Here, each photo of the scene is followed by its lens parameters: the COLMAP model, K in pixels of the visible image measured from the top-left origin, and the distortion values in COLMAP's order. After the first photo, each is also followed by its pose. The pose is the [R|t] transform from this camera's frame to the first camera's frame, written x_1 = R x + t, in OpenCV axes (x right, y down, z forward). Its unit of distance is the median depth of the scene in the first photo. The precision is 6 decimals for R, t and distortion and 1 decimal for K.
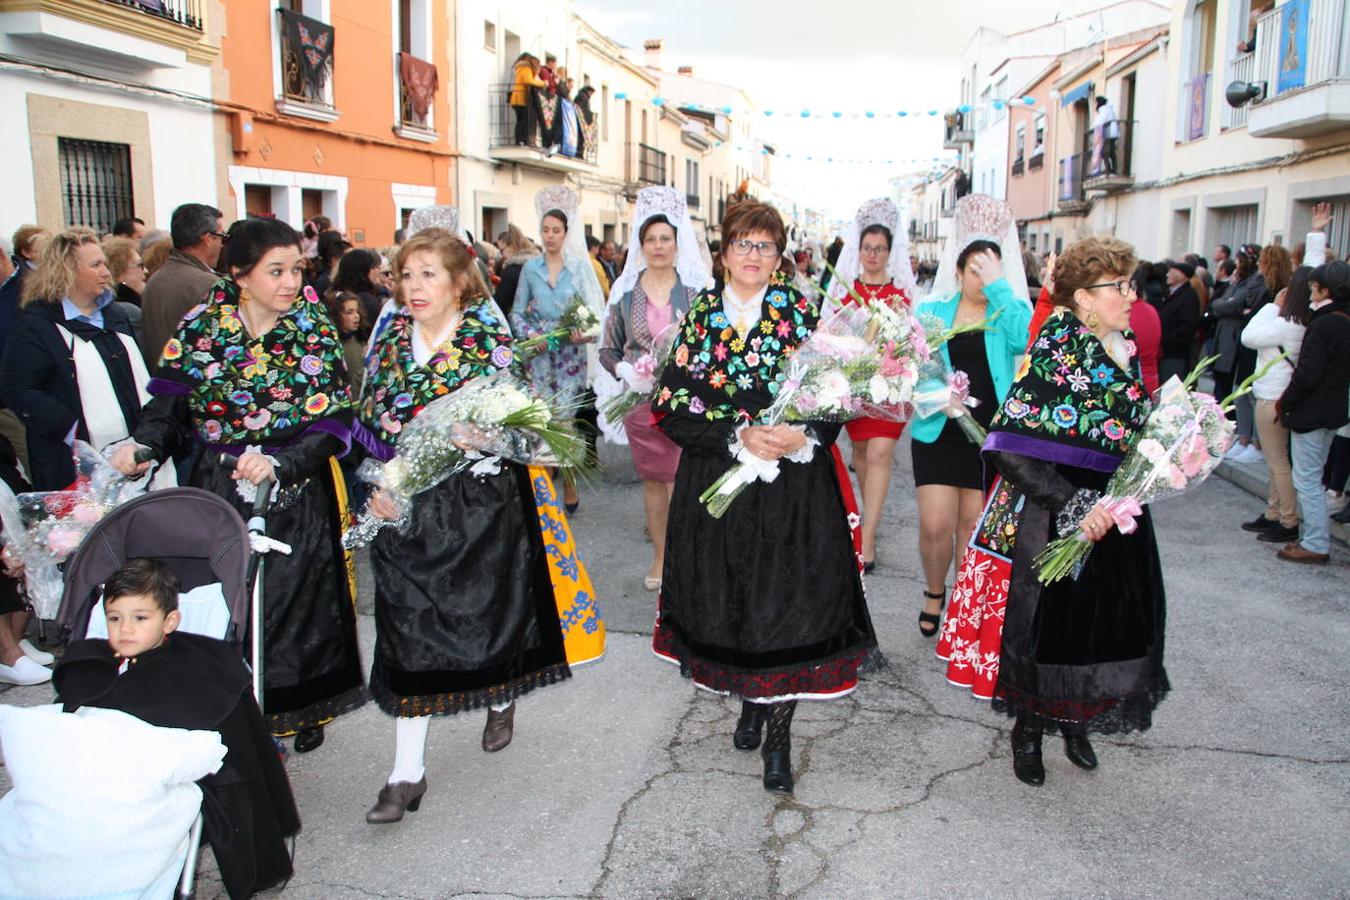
lens RADIAL K [[1112.4, 0, 700.5], [0, 1112.4, 449.9], [0, 0, 1]] dist [-0.175342, 0.142060]
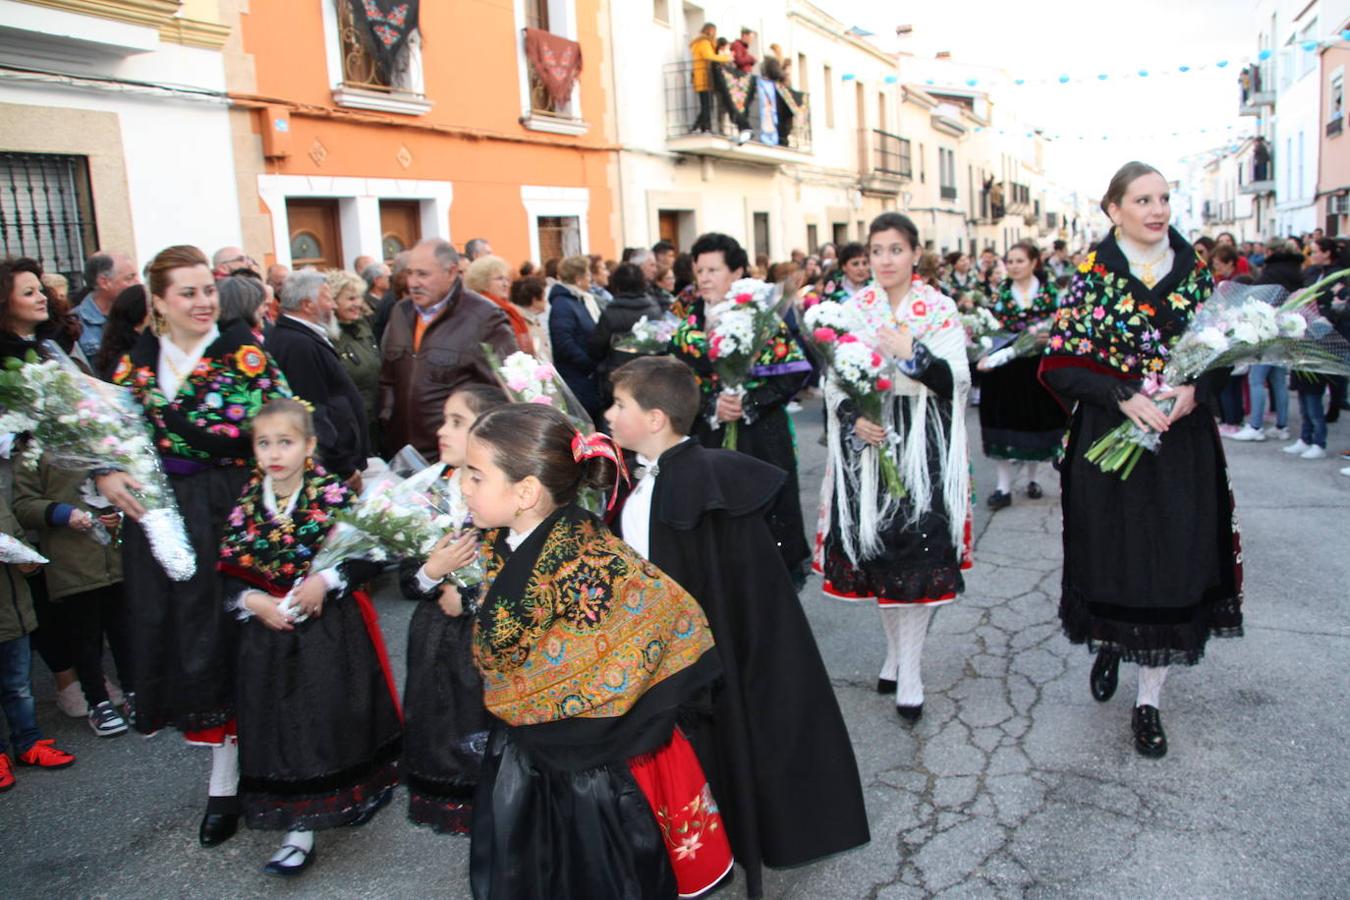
lens RADIAL K [[1106.1, 0, 709.2], [0, 1106.1, 439.9], [0, 0, 1]] dist [-0.168215, 0.125317]
pose [[0.968309, -0.021177, -0.248854, 0.041375], [0.018293, 0.999736, -0.013896, -0.029117], [0.249083, 0.008903, 0.968441, 0.177003]]
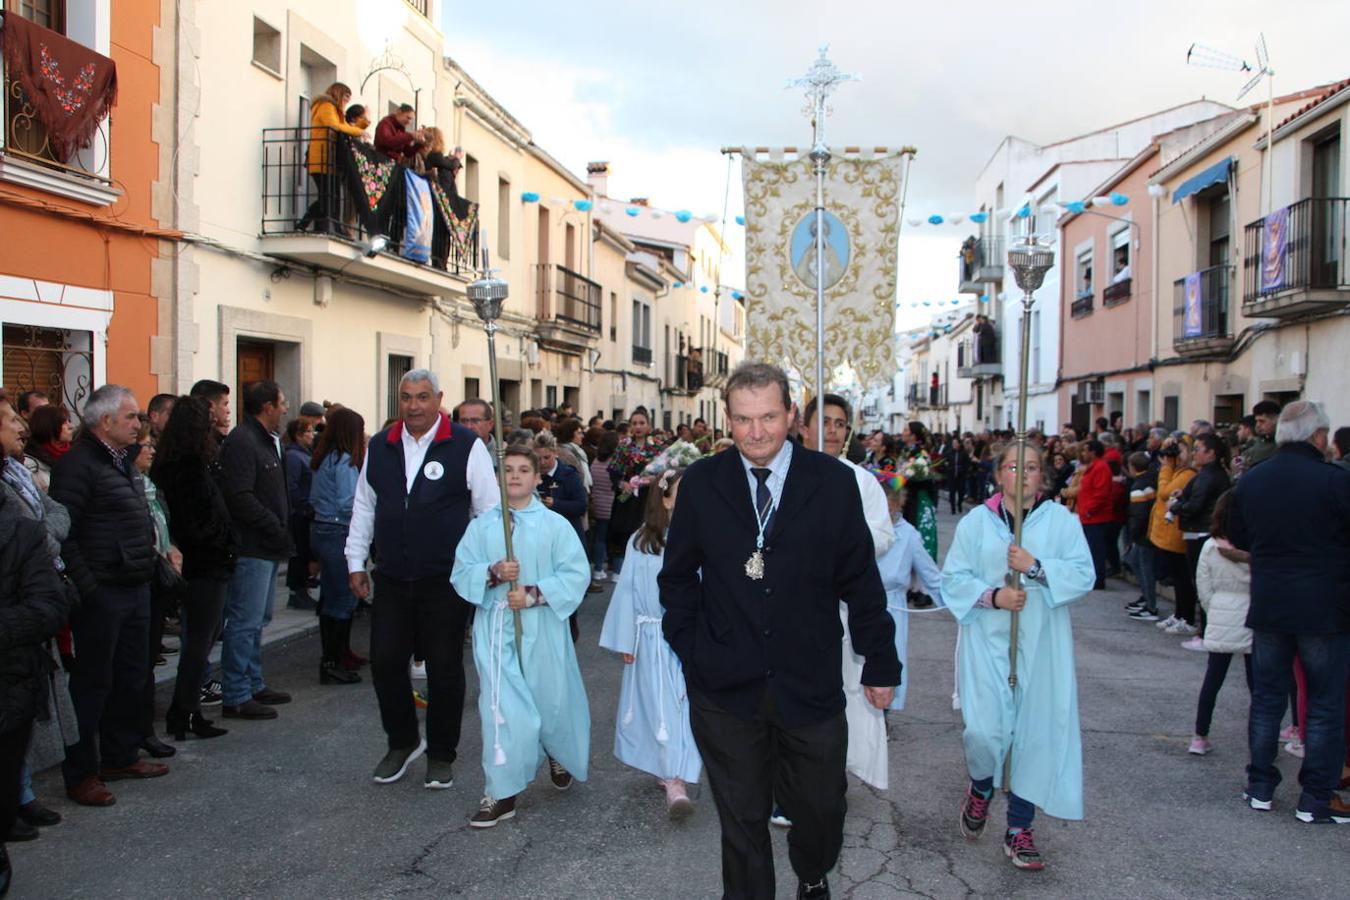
lens RADIAL K [[1212.2, 0, 675.0], [0, 1212.2, 450.0], [0, 0, 1]] dist [-0.127900, 0.123446]
pose [[0.999977, 0.001460, 0.006638, 0.020473], [-0.000418, 0.988013, -0.154371, -0.062752], [-0.006784, 0.154365, 0.987991, 0.364982]]
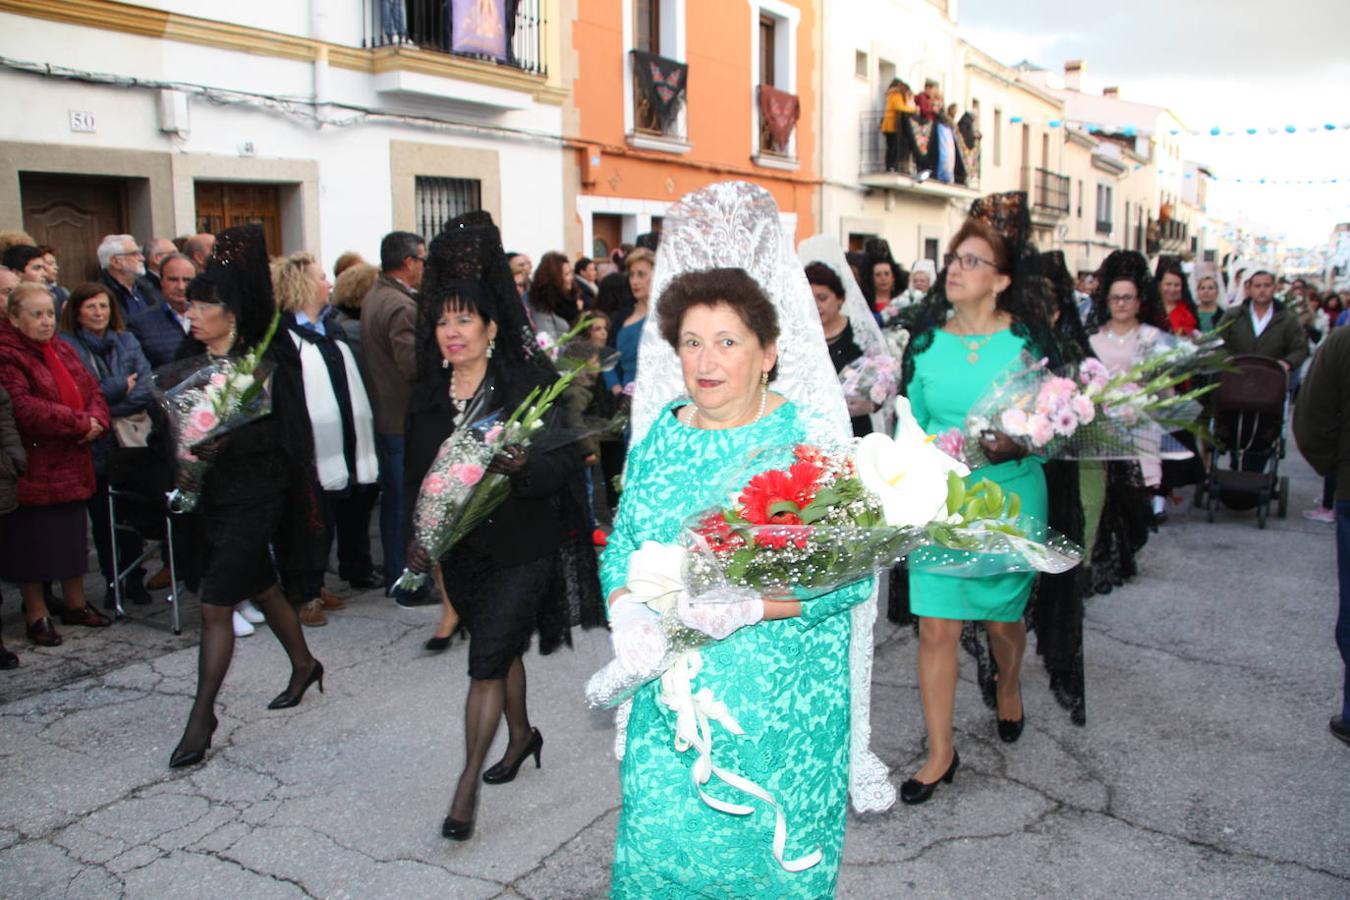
lens RADIAL K [[1112.4, 0, 700.5], [0, 1112.4, 449.9], [0, 0, 1]] dist [-0.175342, 0.142060]
pose [[0.926080, 0.049230, -0.374102, 0.058684], [-0.058471, 0.998199, -0.013386, -0.000384], [0.372770, 0.034270, 0.927291, 0.011972]]
